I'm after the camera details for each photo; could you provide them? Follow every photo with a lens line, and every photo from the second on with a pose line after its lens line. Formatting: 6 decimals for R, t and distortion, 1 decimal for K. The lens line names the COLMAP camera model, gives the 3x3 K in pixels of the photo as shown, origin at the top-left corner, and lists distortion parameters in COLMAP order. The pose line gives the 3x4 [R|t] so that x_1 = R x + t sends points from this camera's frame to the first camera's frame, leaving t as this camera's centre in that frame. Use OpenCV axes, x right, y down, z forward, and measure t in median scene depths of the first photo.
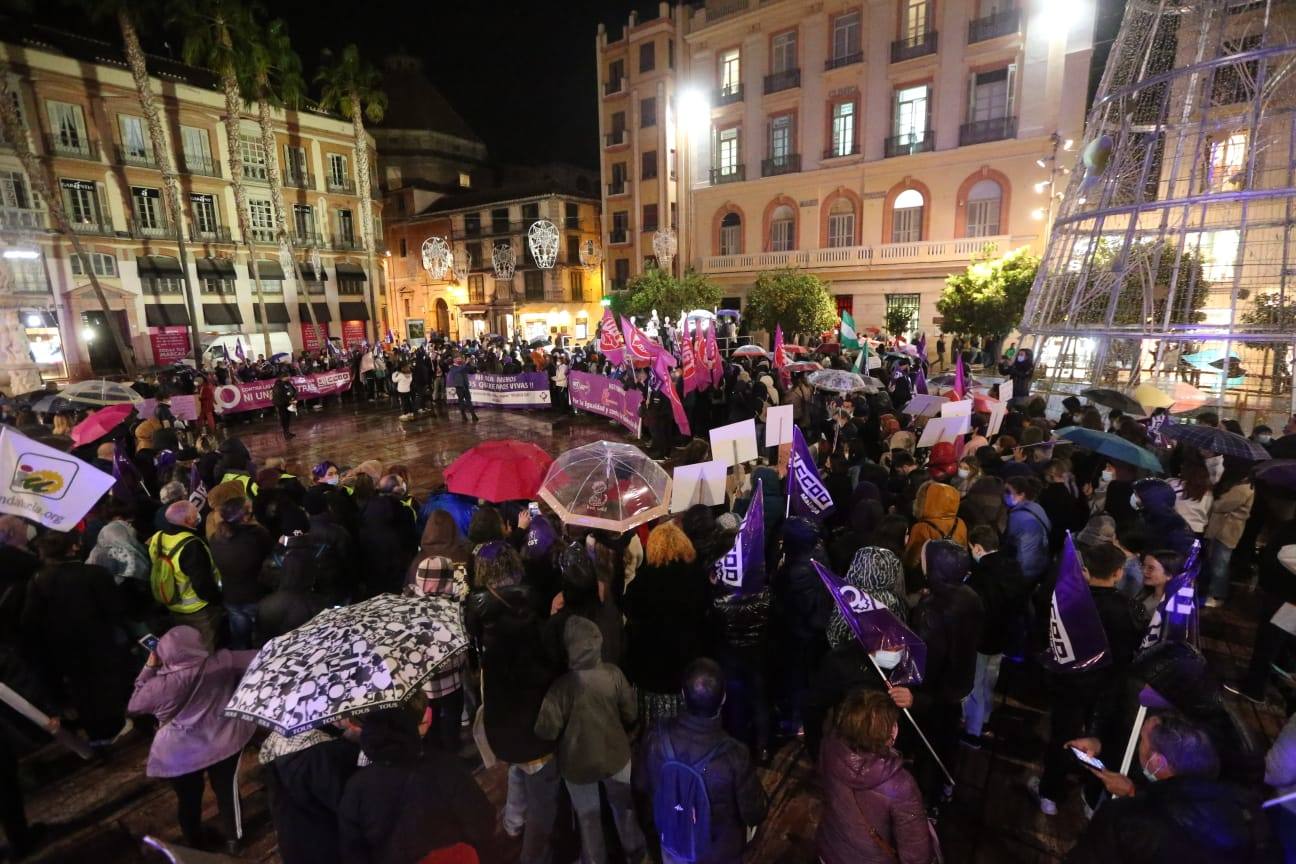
lens RADIAL K [[607.0, 0, 648.0], [0, 607.0, 432.0], [0, 0, 1]] dist [-0.050024, 0.021148]
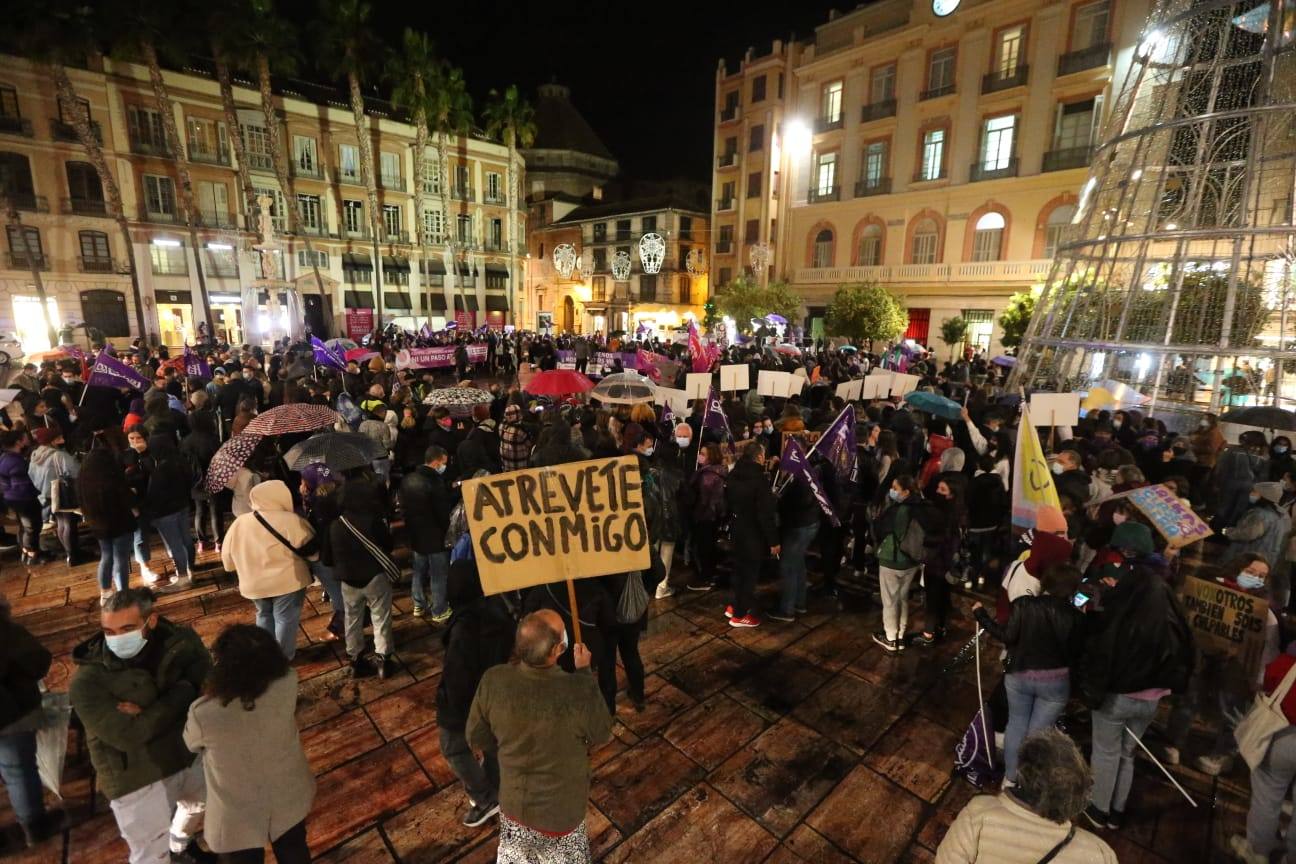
lens RADIAL K [[586.6, 0, 648.0], [0, 586.6, 432.0], [0, 0, 1]] dist [-0.052942, 0.023139]
pose [[0.979179, 0.082808, -0.185339, 0.050241], [-0.082832, 0.996534, 0.007624, 0.025029], [0.185328, 0.007887, 0.982645, -0.103261]]
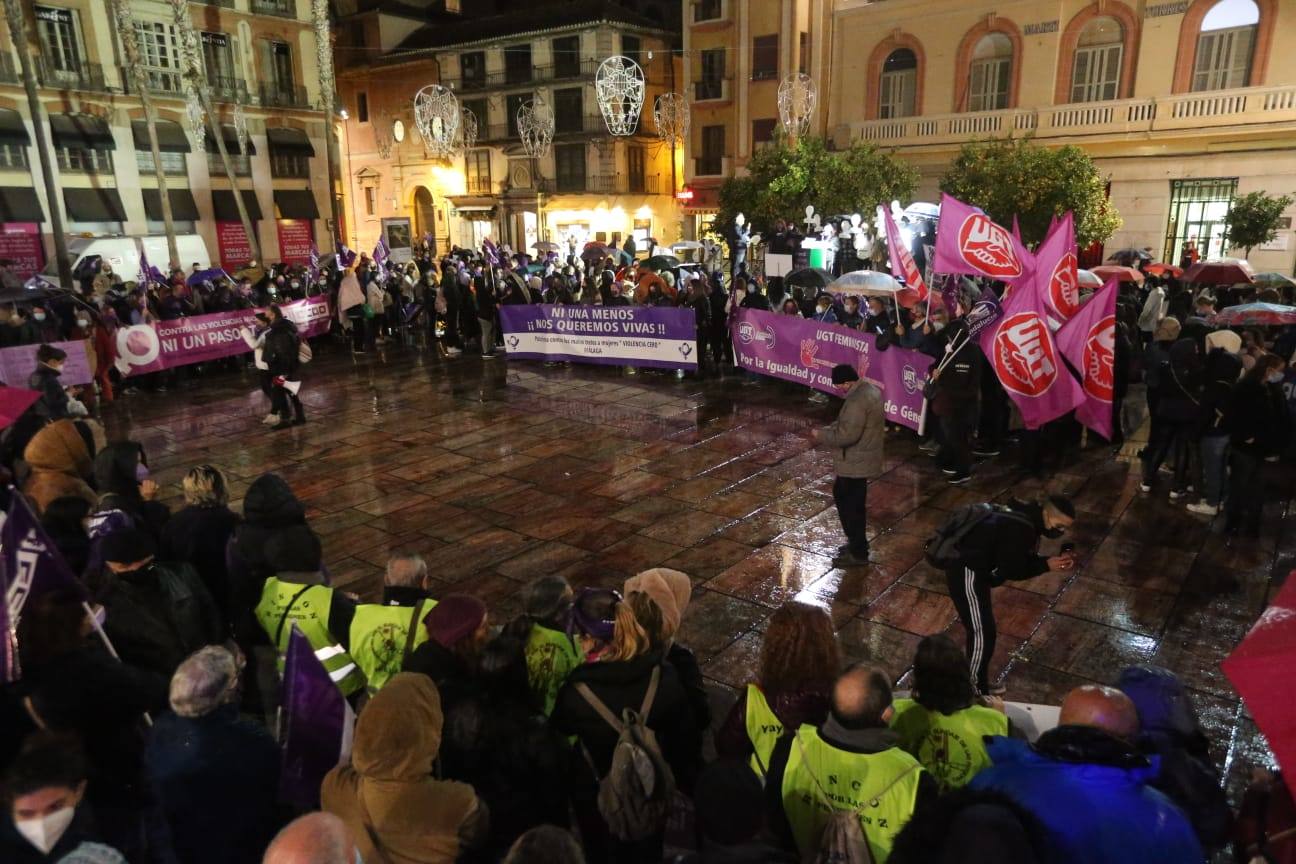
lens RADIAL K [[877.3, 0, 648.0], [0, 877.3, 432.0], [0, 0, 1]] dist [-0.017410, 0.047417]
pose [[0.998871, 0.017229, -0.044276, -0.078143], [-0.014974, 0.998598, 0.050778, -0.011848], [0.045089, -0.050058, 0.997728, 0.073669]]
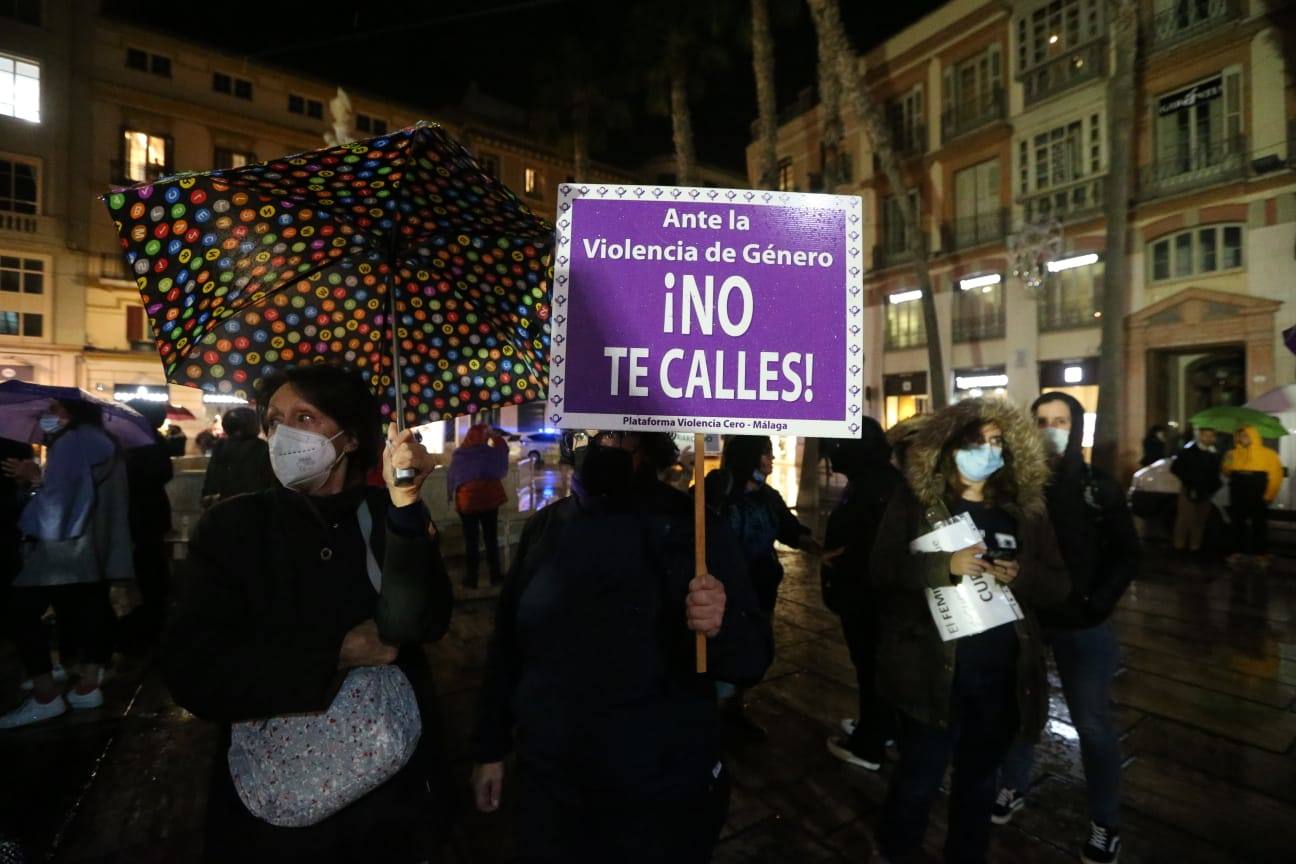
lens RADIAL K [[607.0, 0, 648.0], [0, 607.0, 432.0], [0, 0, 1]] dist [-0.050024, 0.021148]
pose [[-0.363105, 0.015385, -0.931621, -0.302057], [-0.189189, 0.977818, 0.089885, -0.092351], [0.912339, 0.208890, -0.352140, 0.715308]]
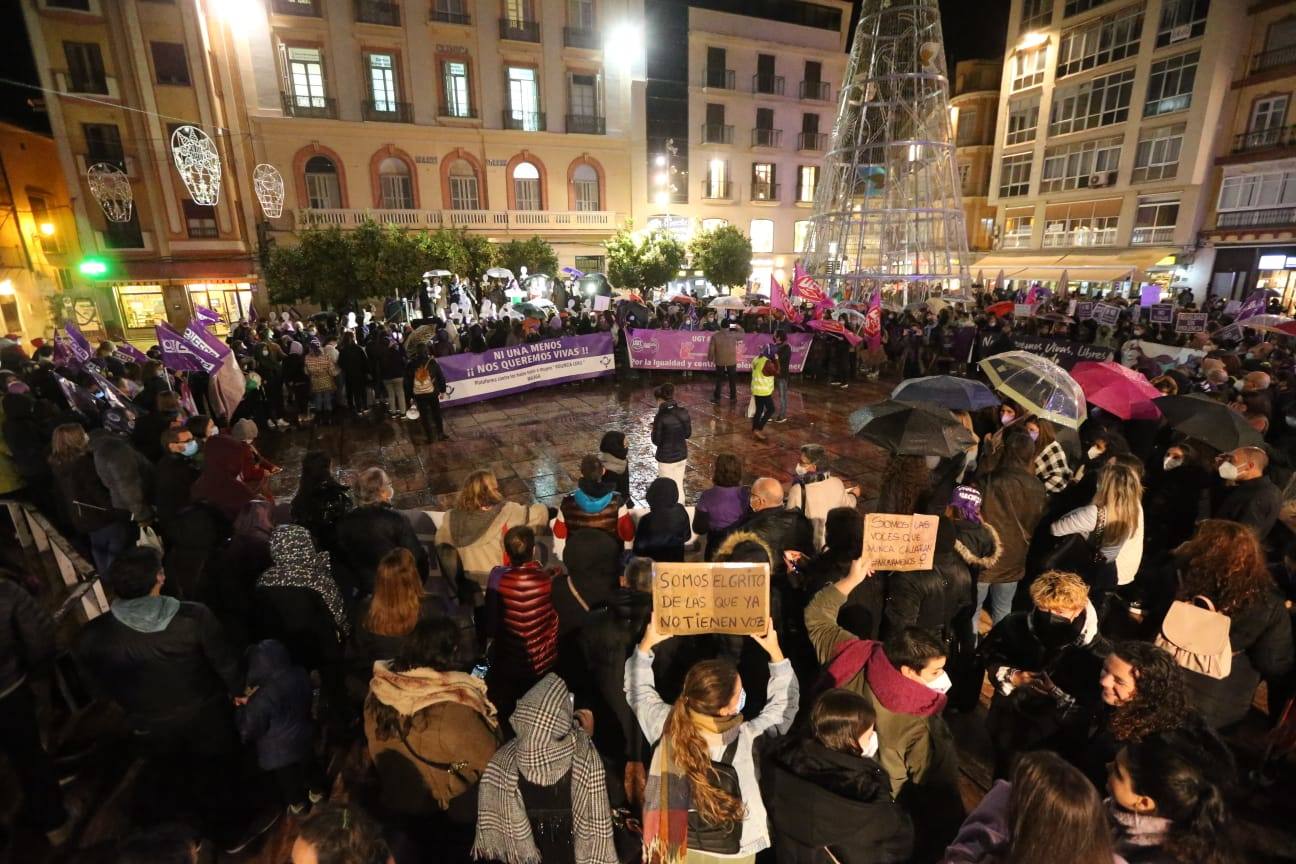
lens RADIAL K [[584.9, 0, 658.1], [0, 584.9, 416.8], [0, 0, 1]] dist [-0.026632, 0.007947]
pose [[0.471405, -0.213389, 0.855712, -0.407575], [0.189260, 0.972158, 0.138165, -0.040791], [-0.861370, 0.096820, 0.498666, 0.252602]]
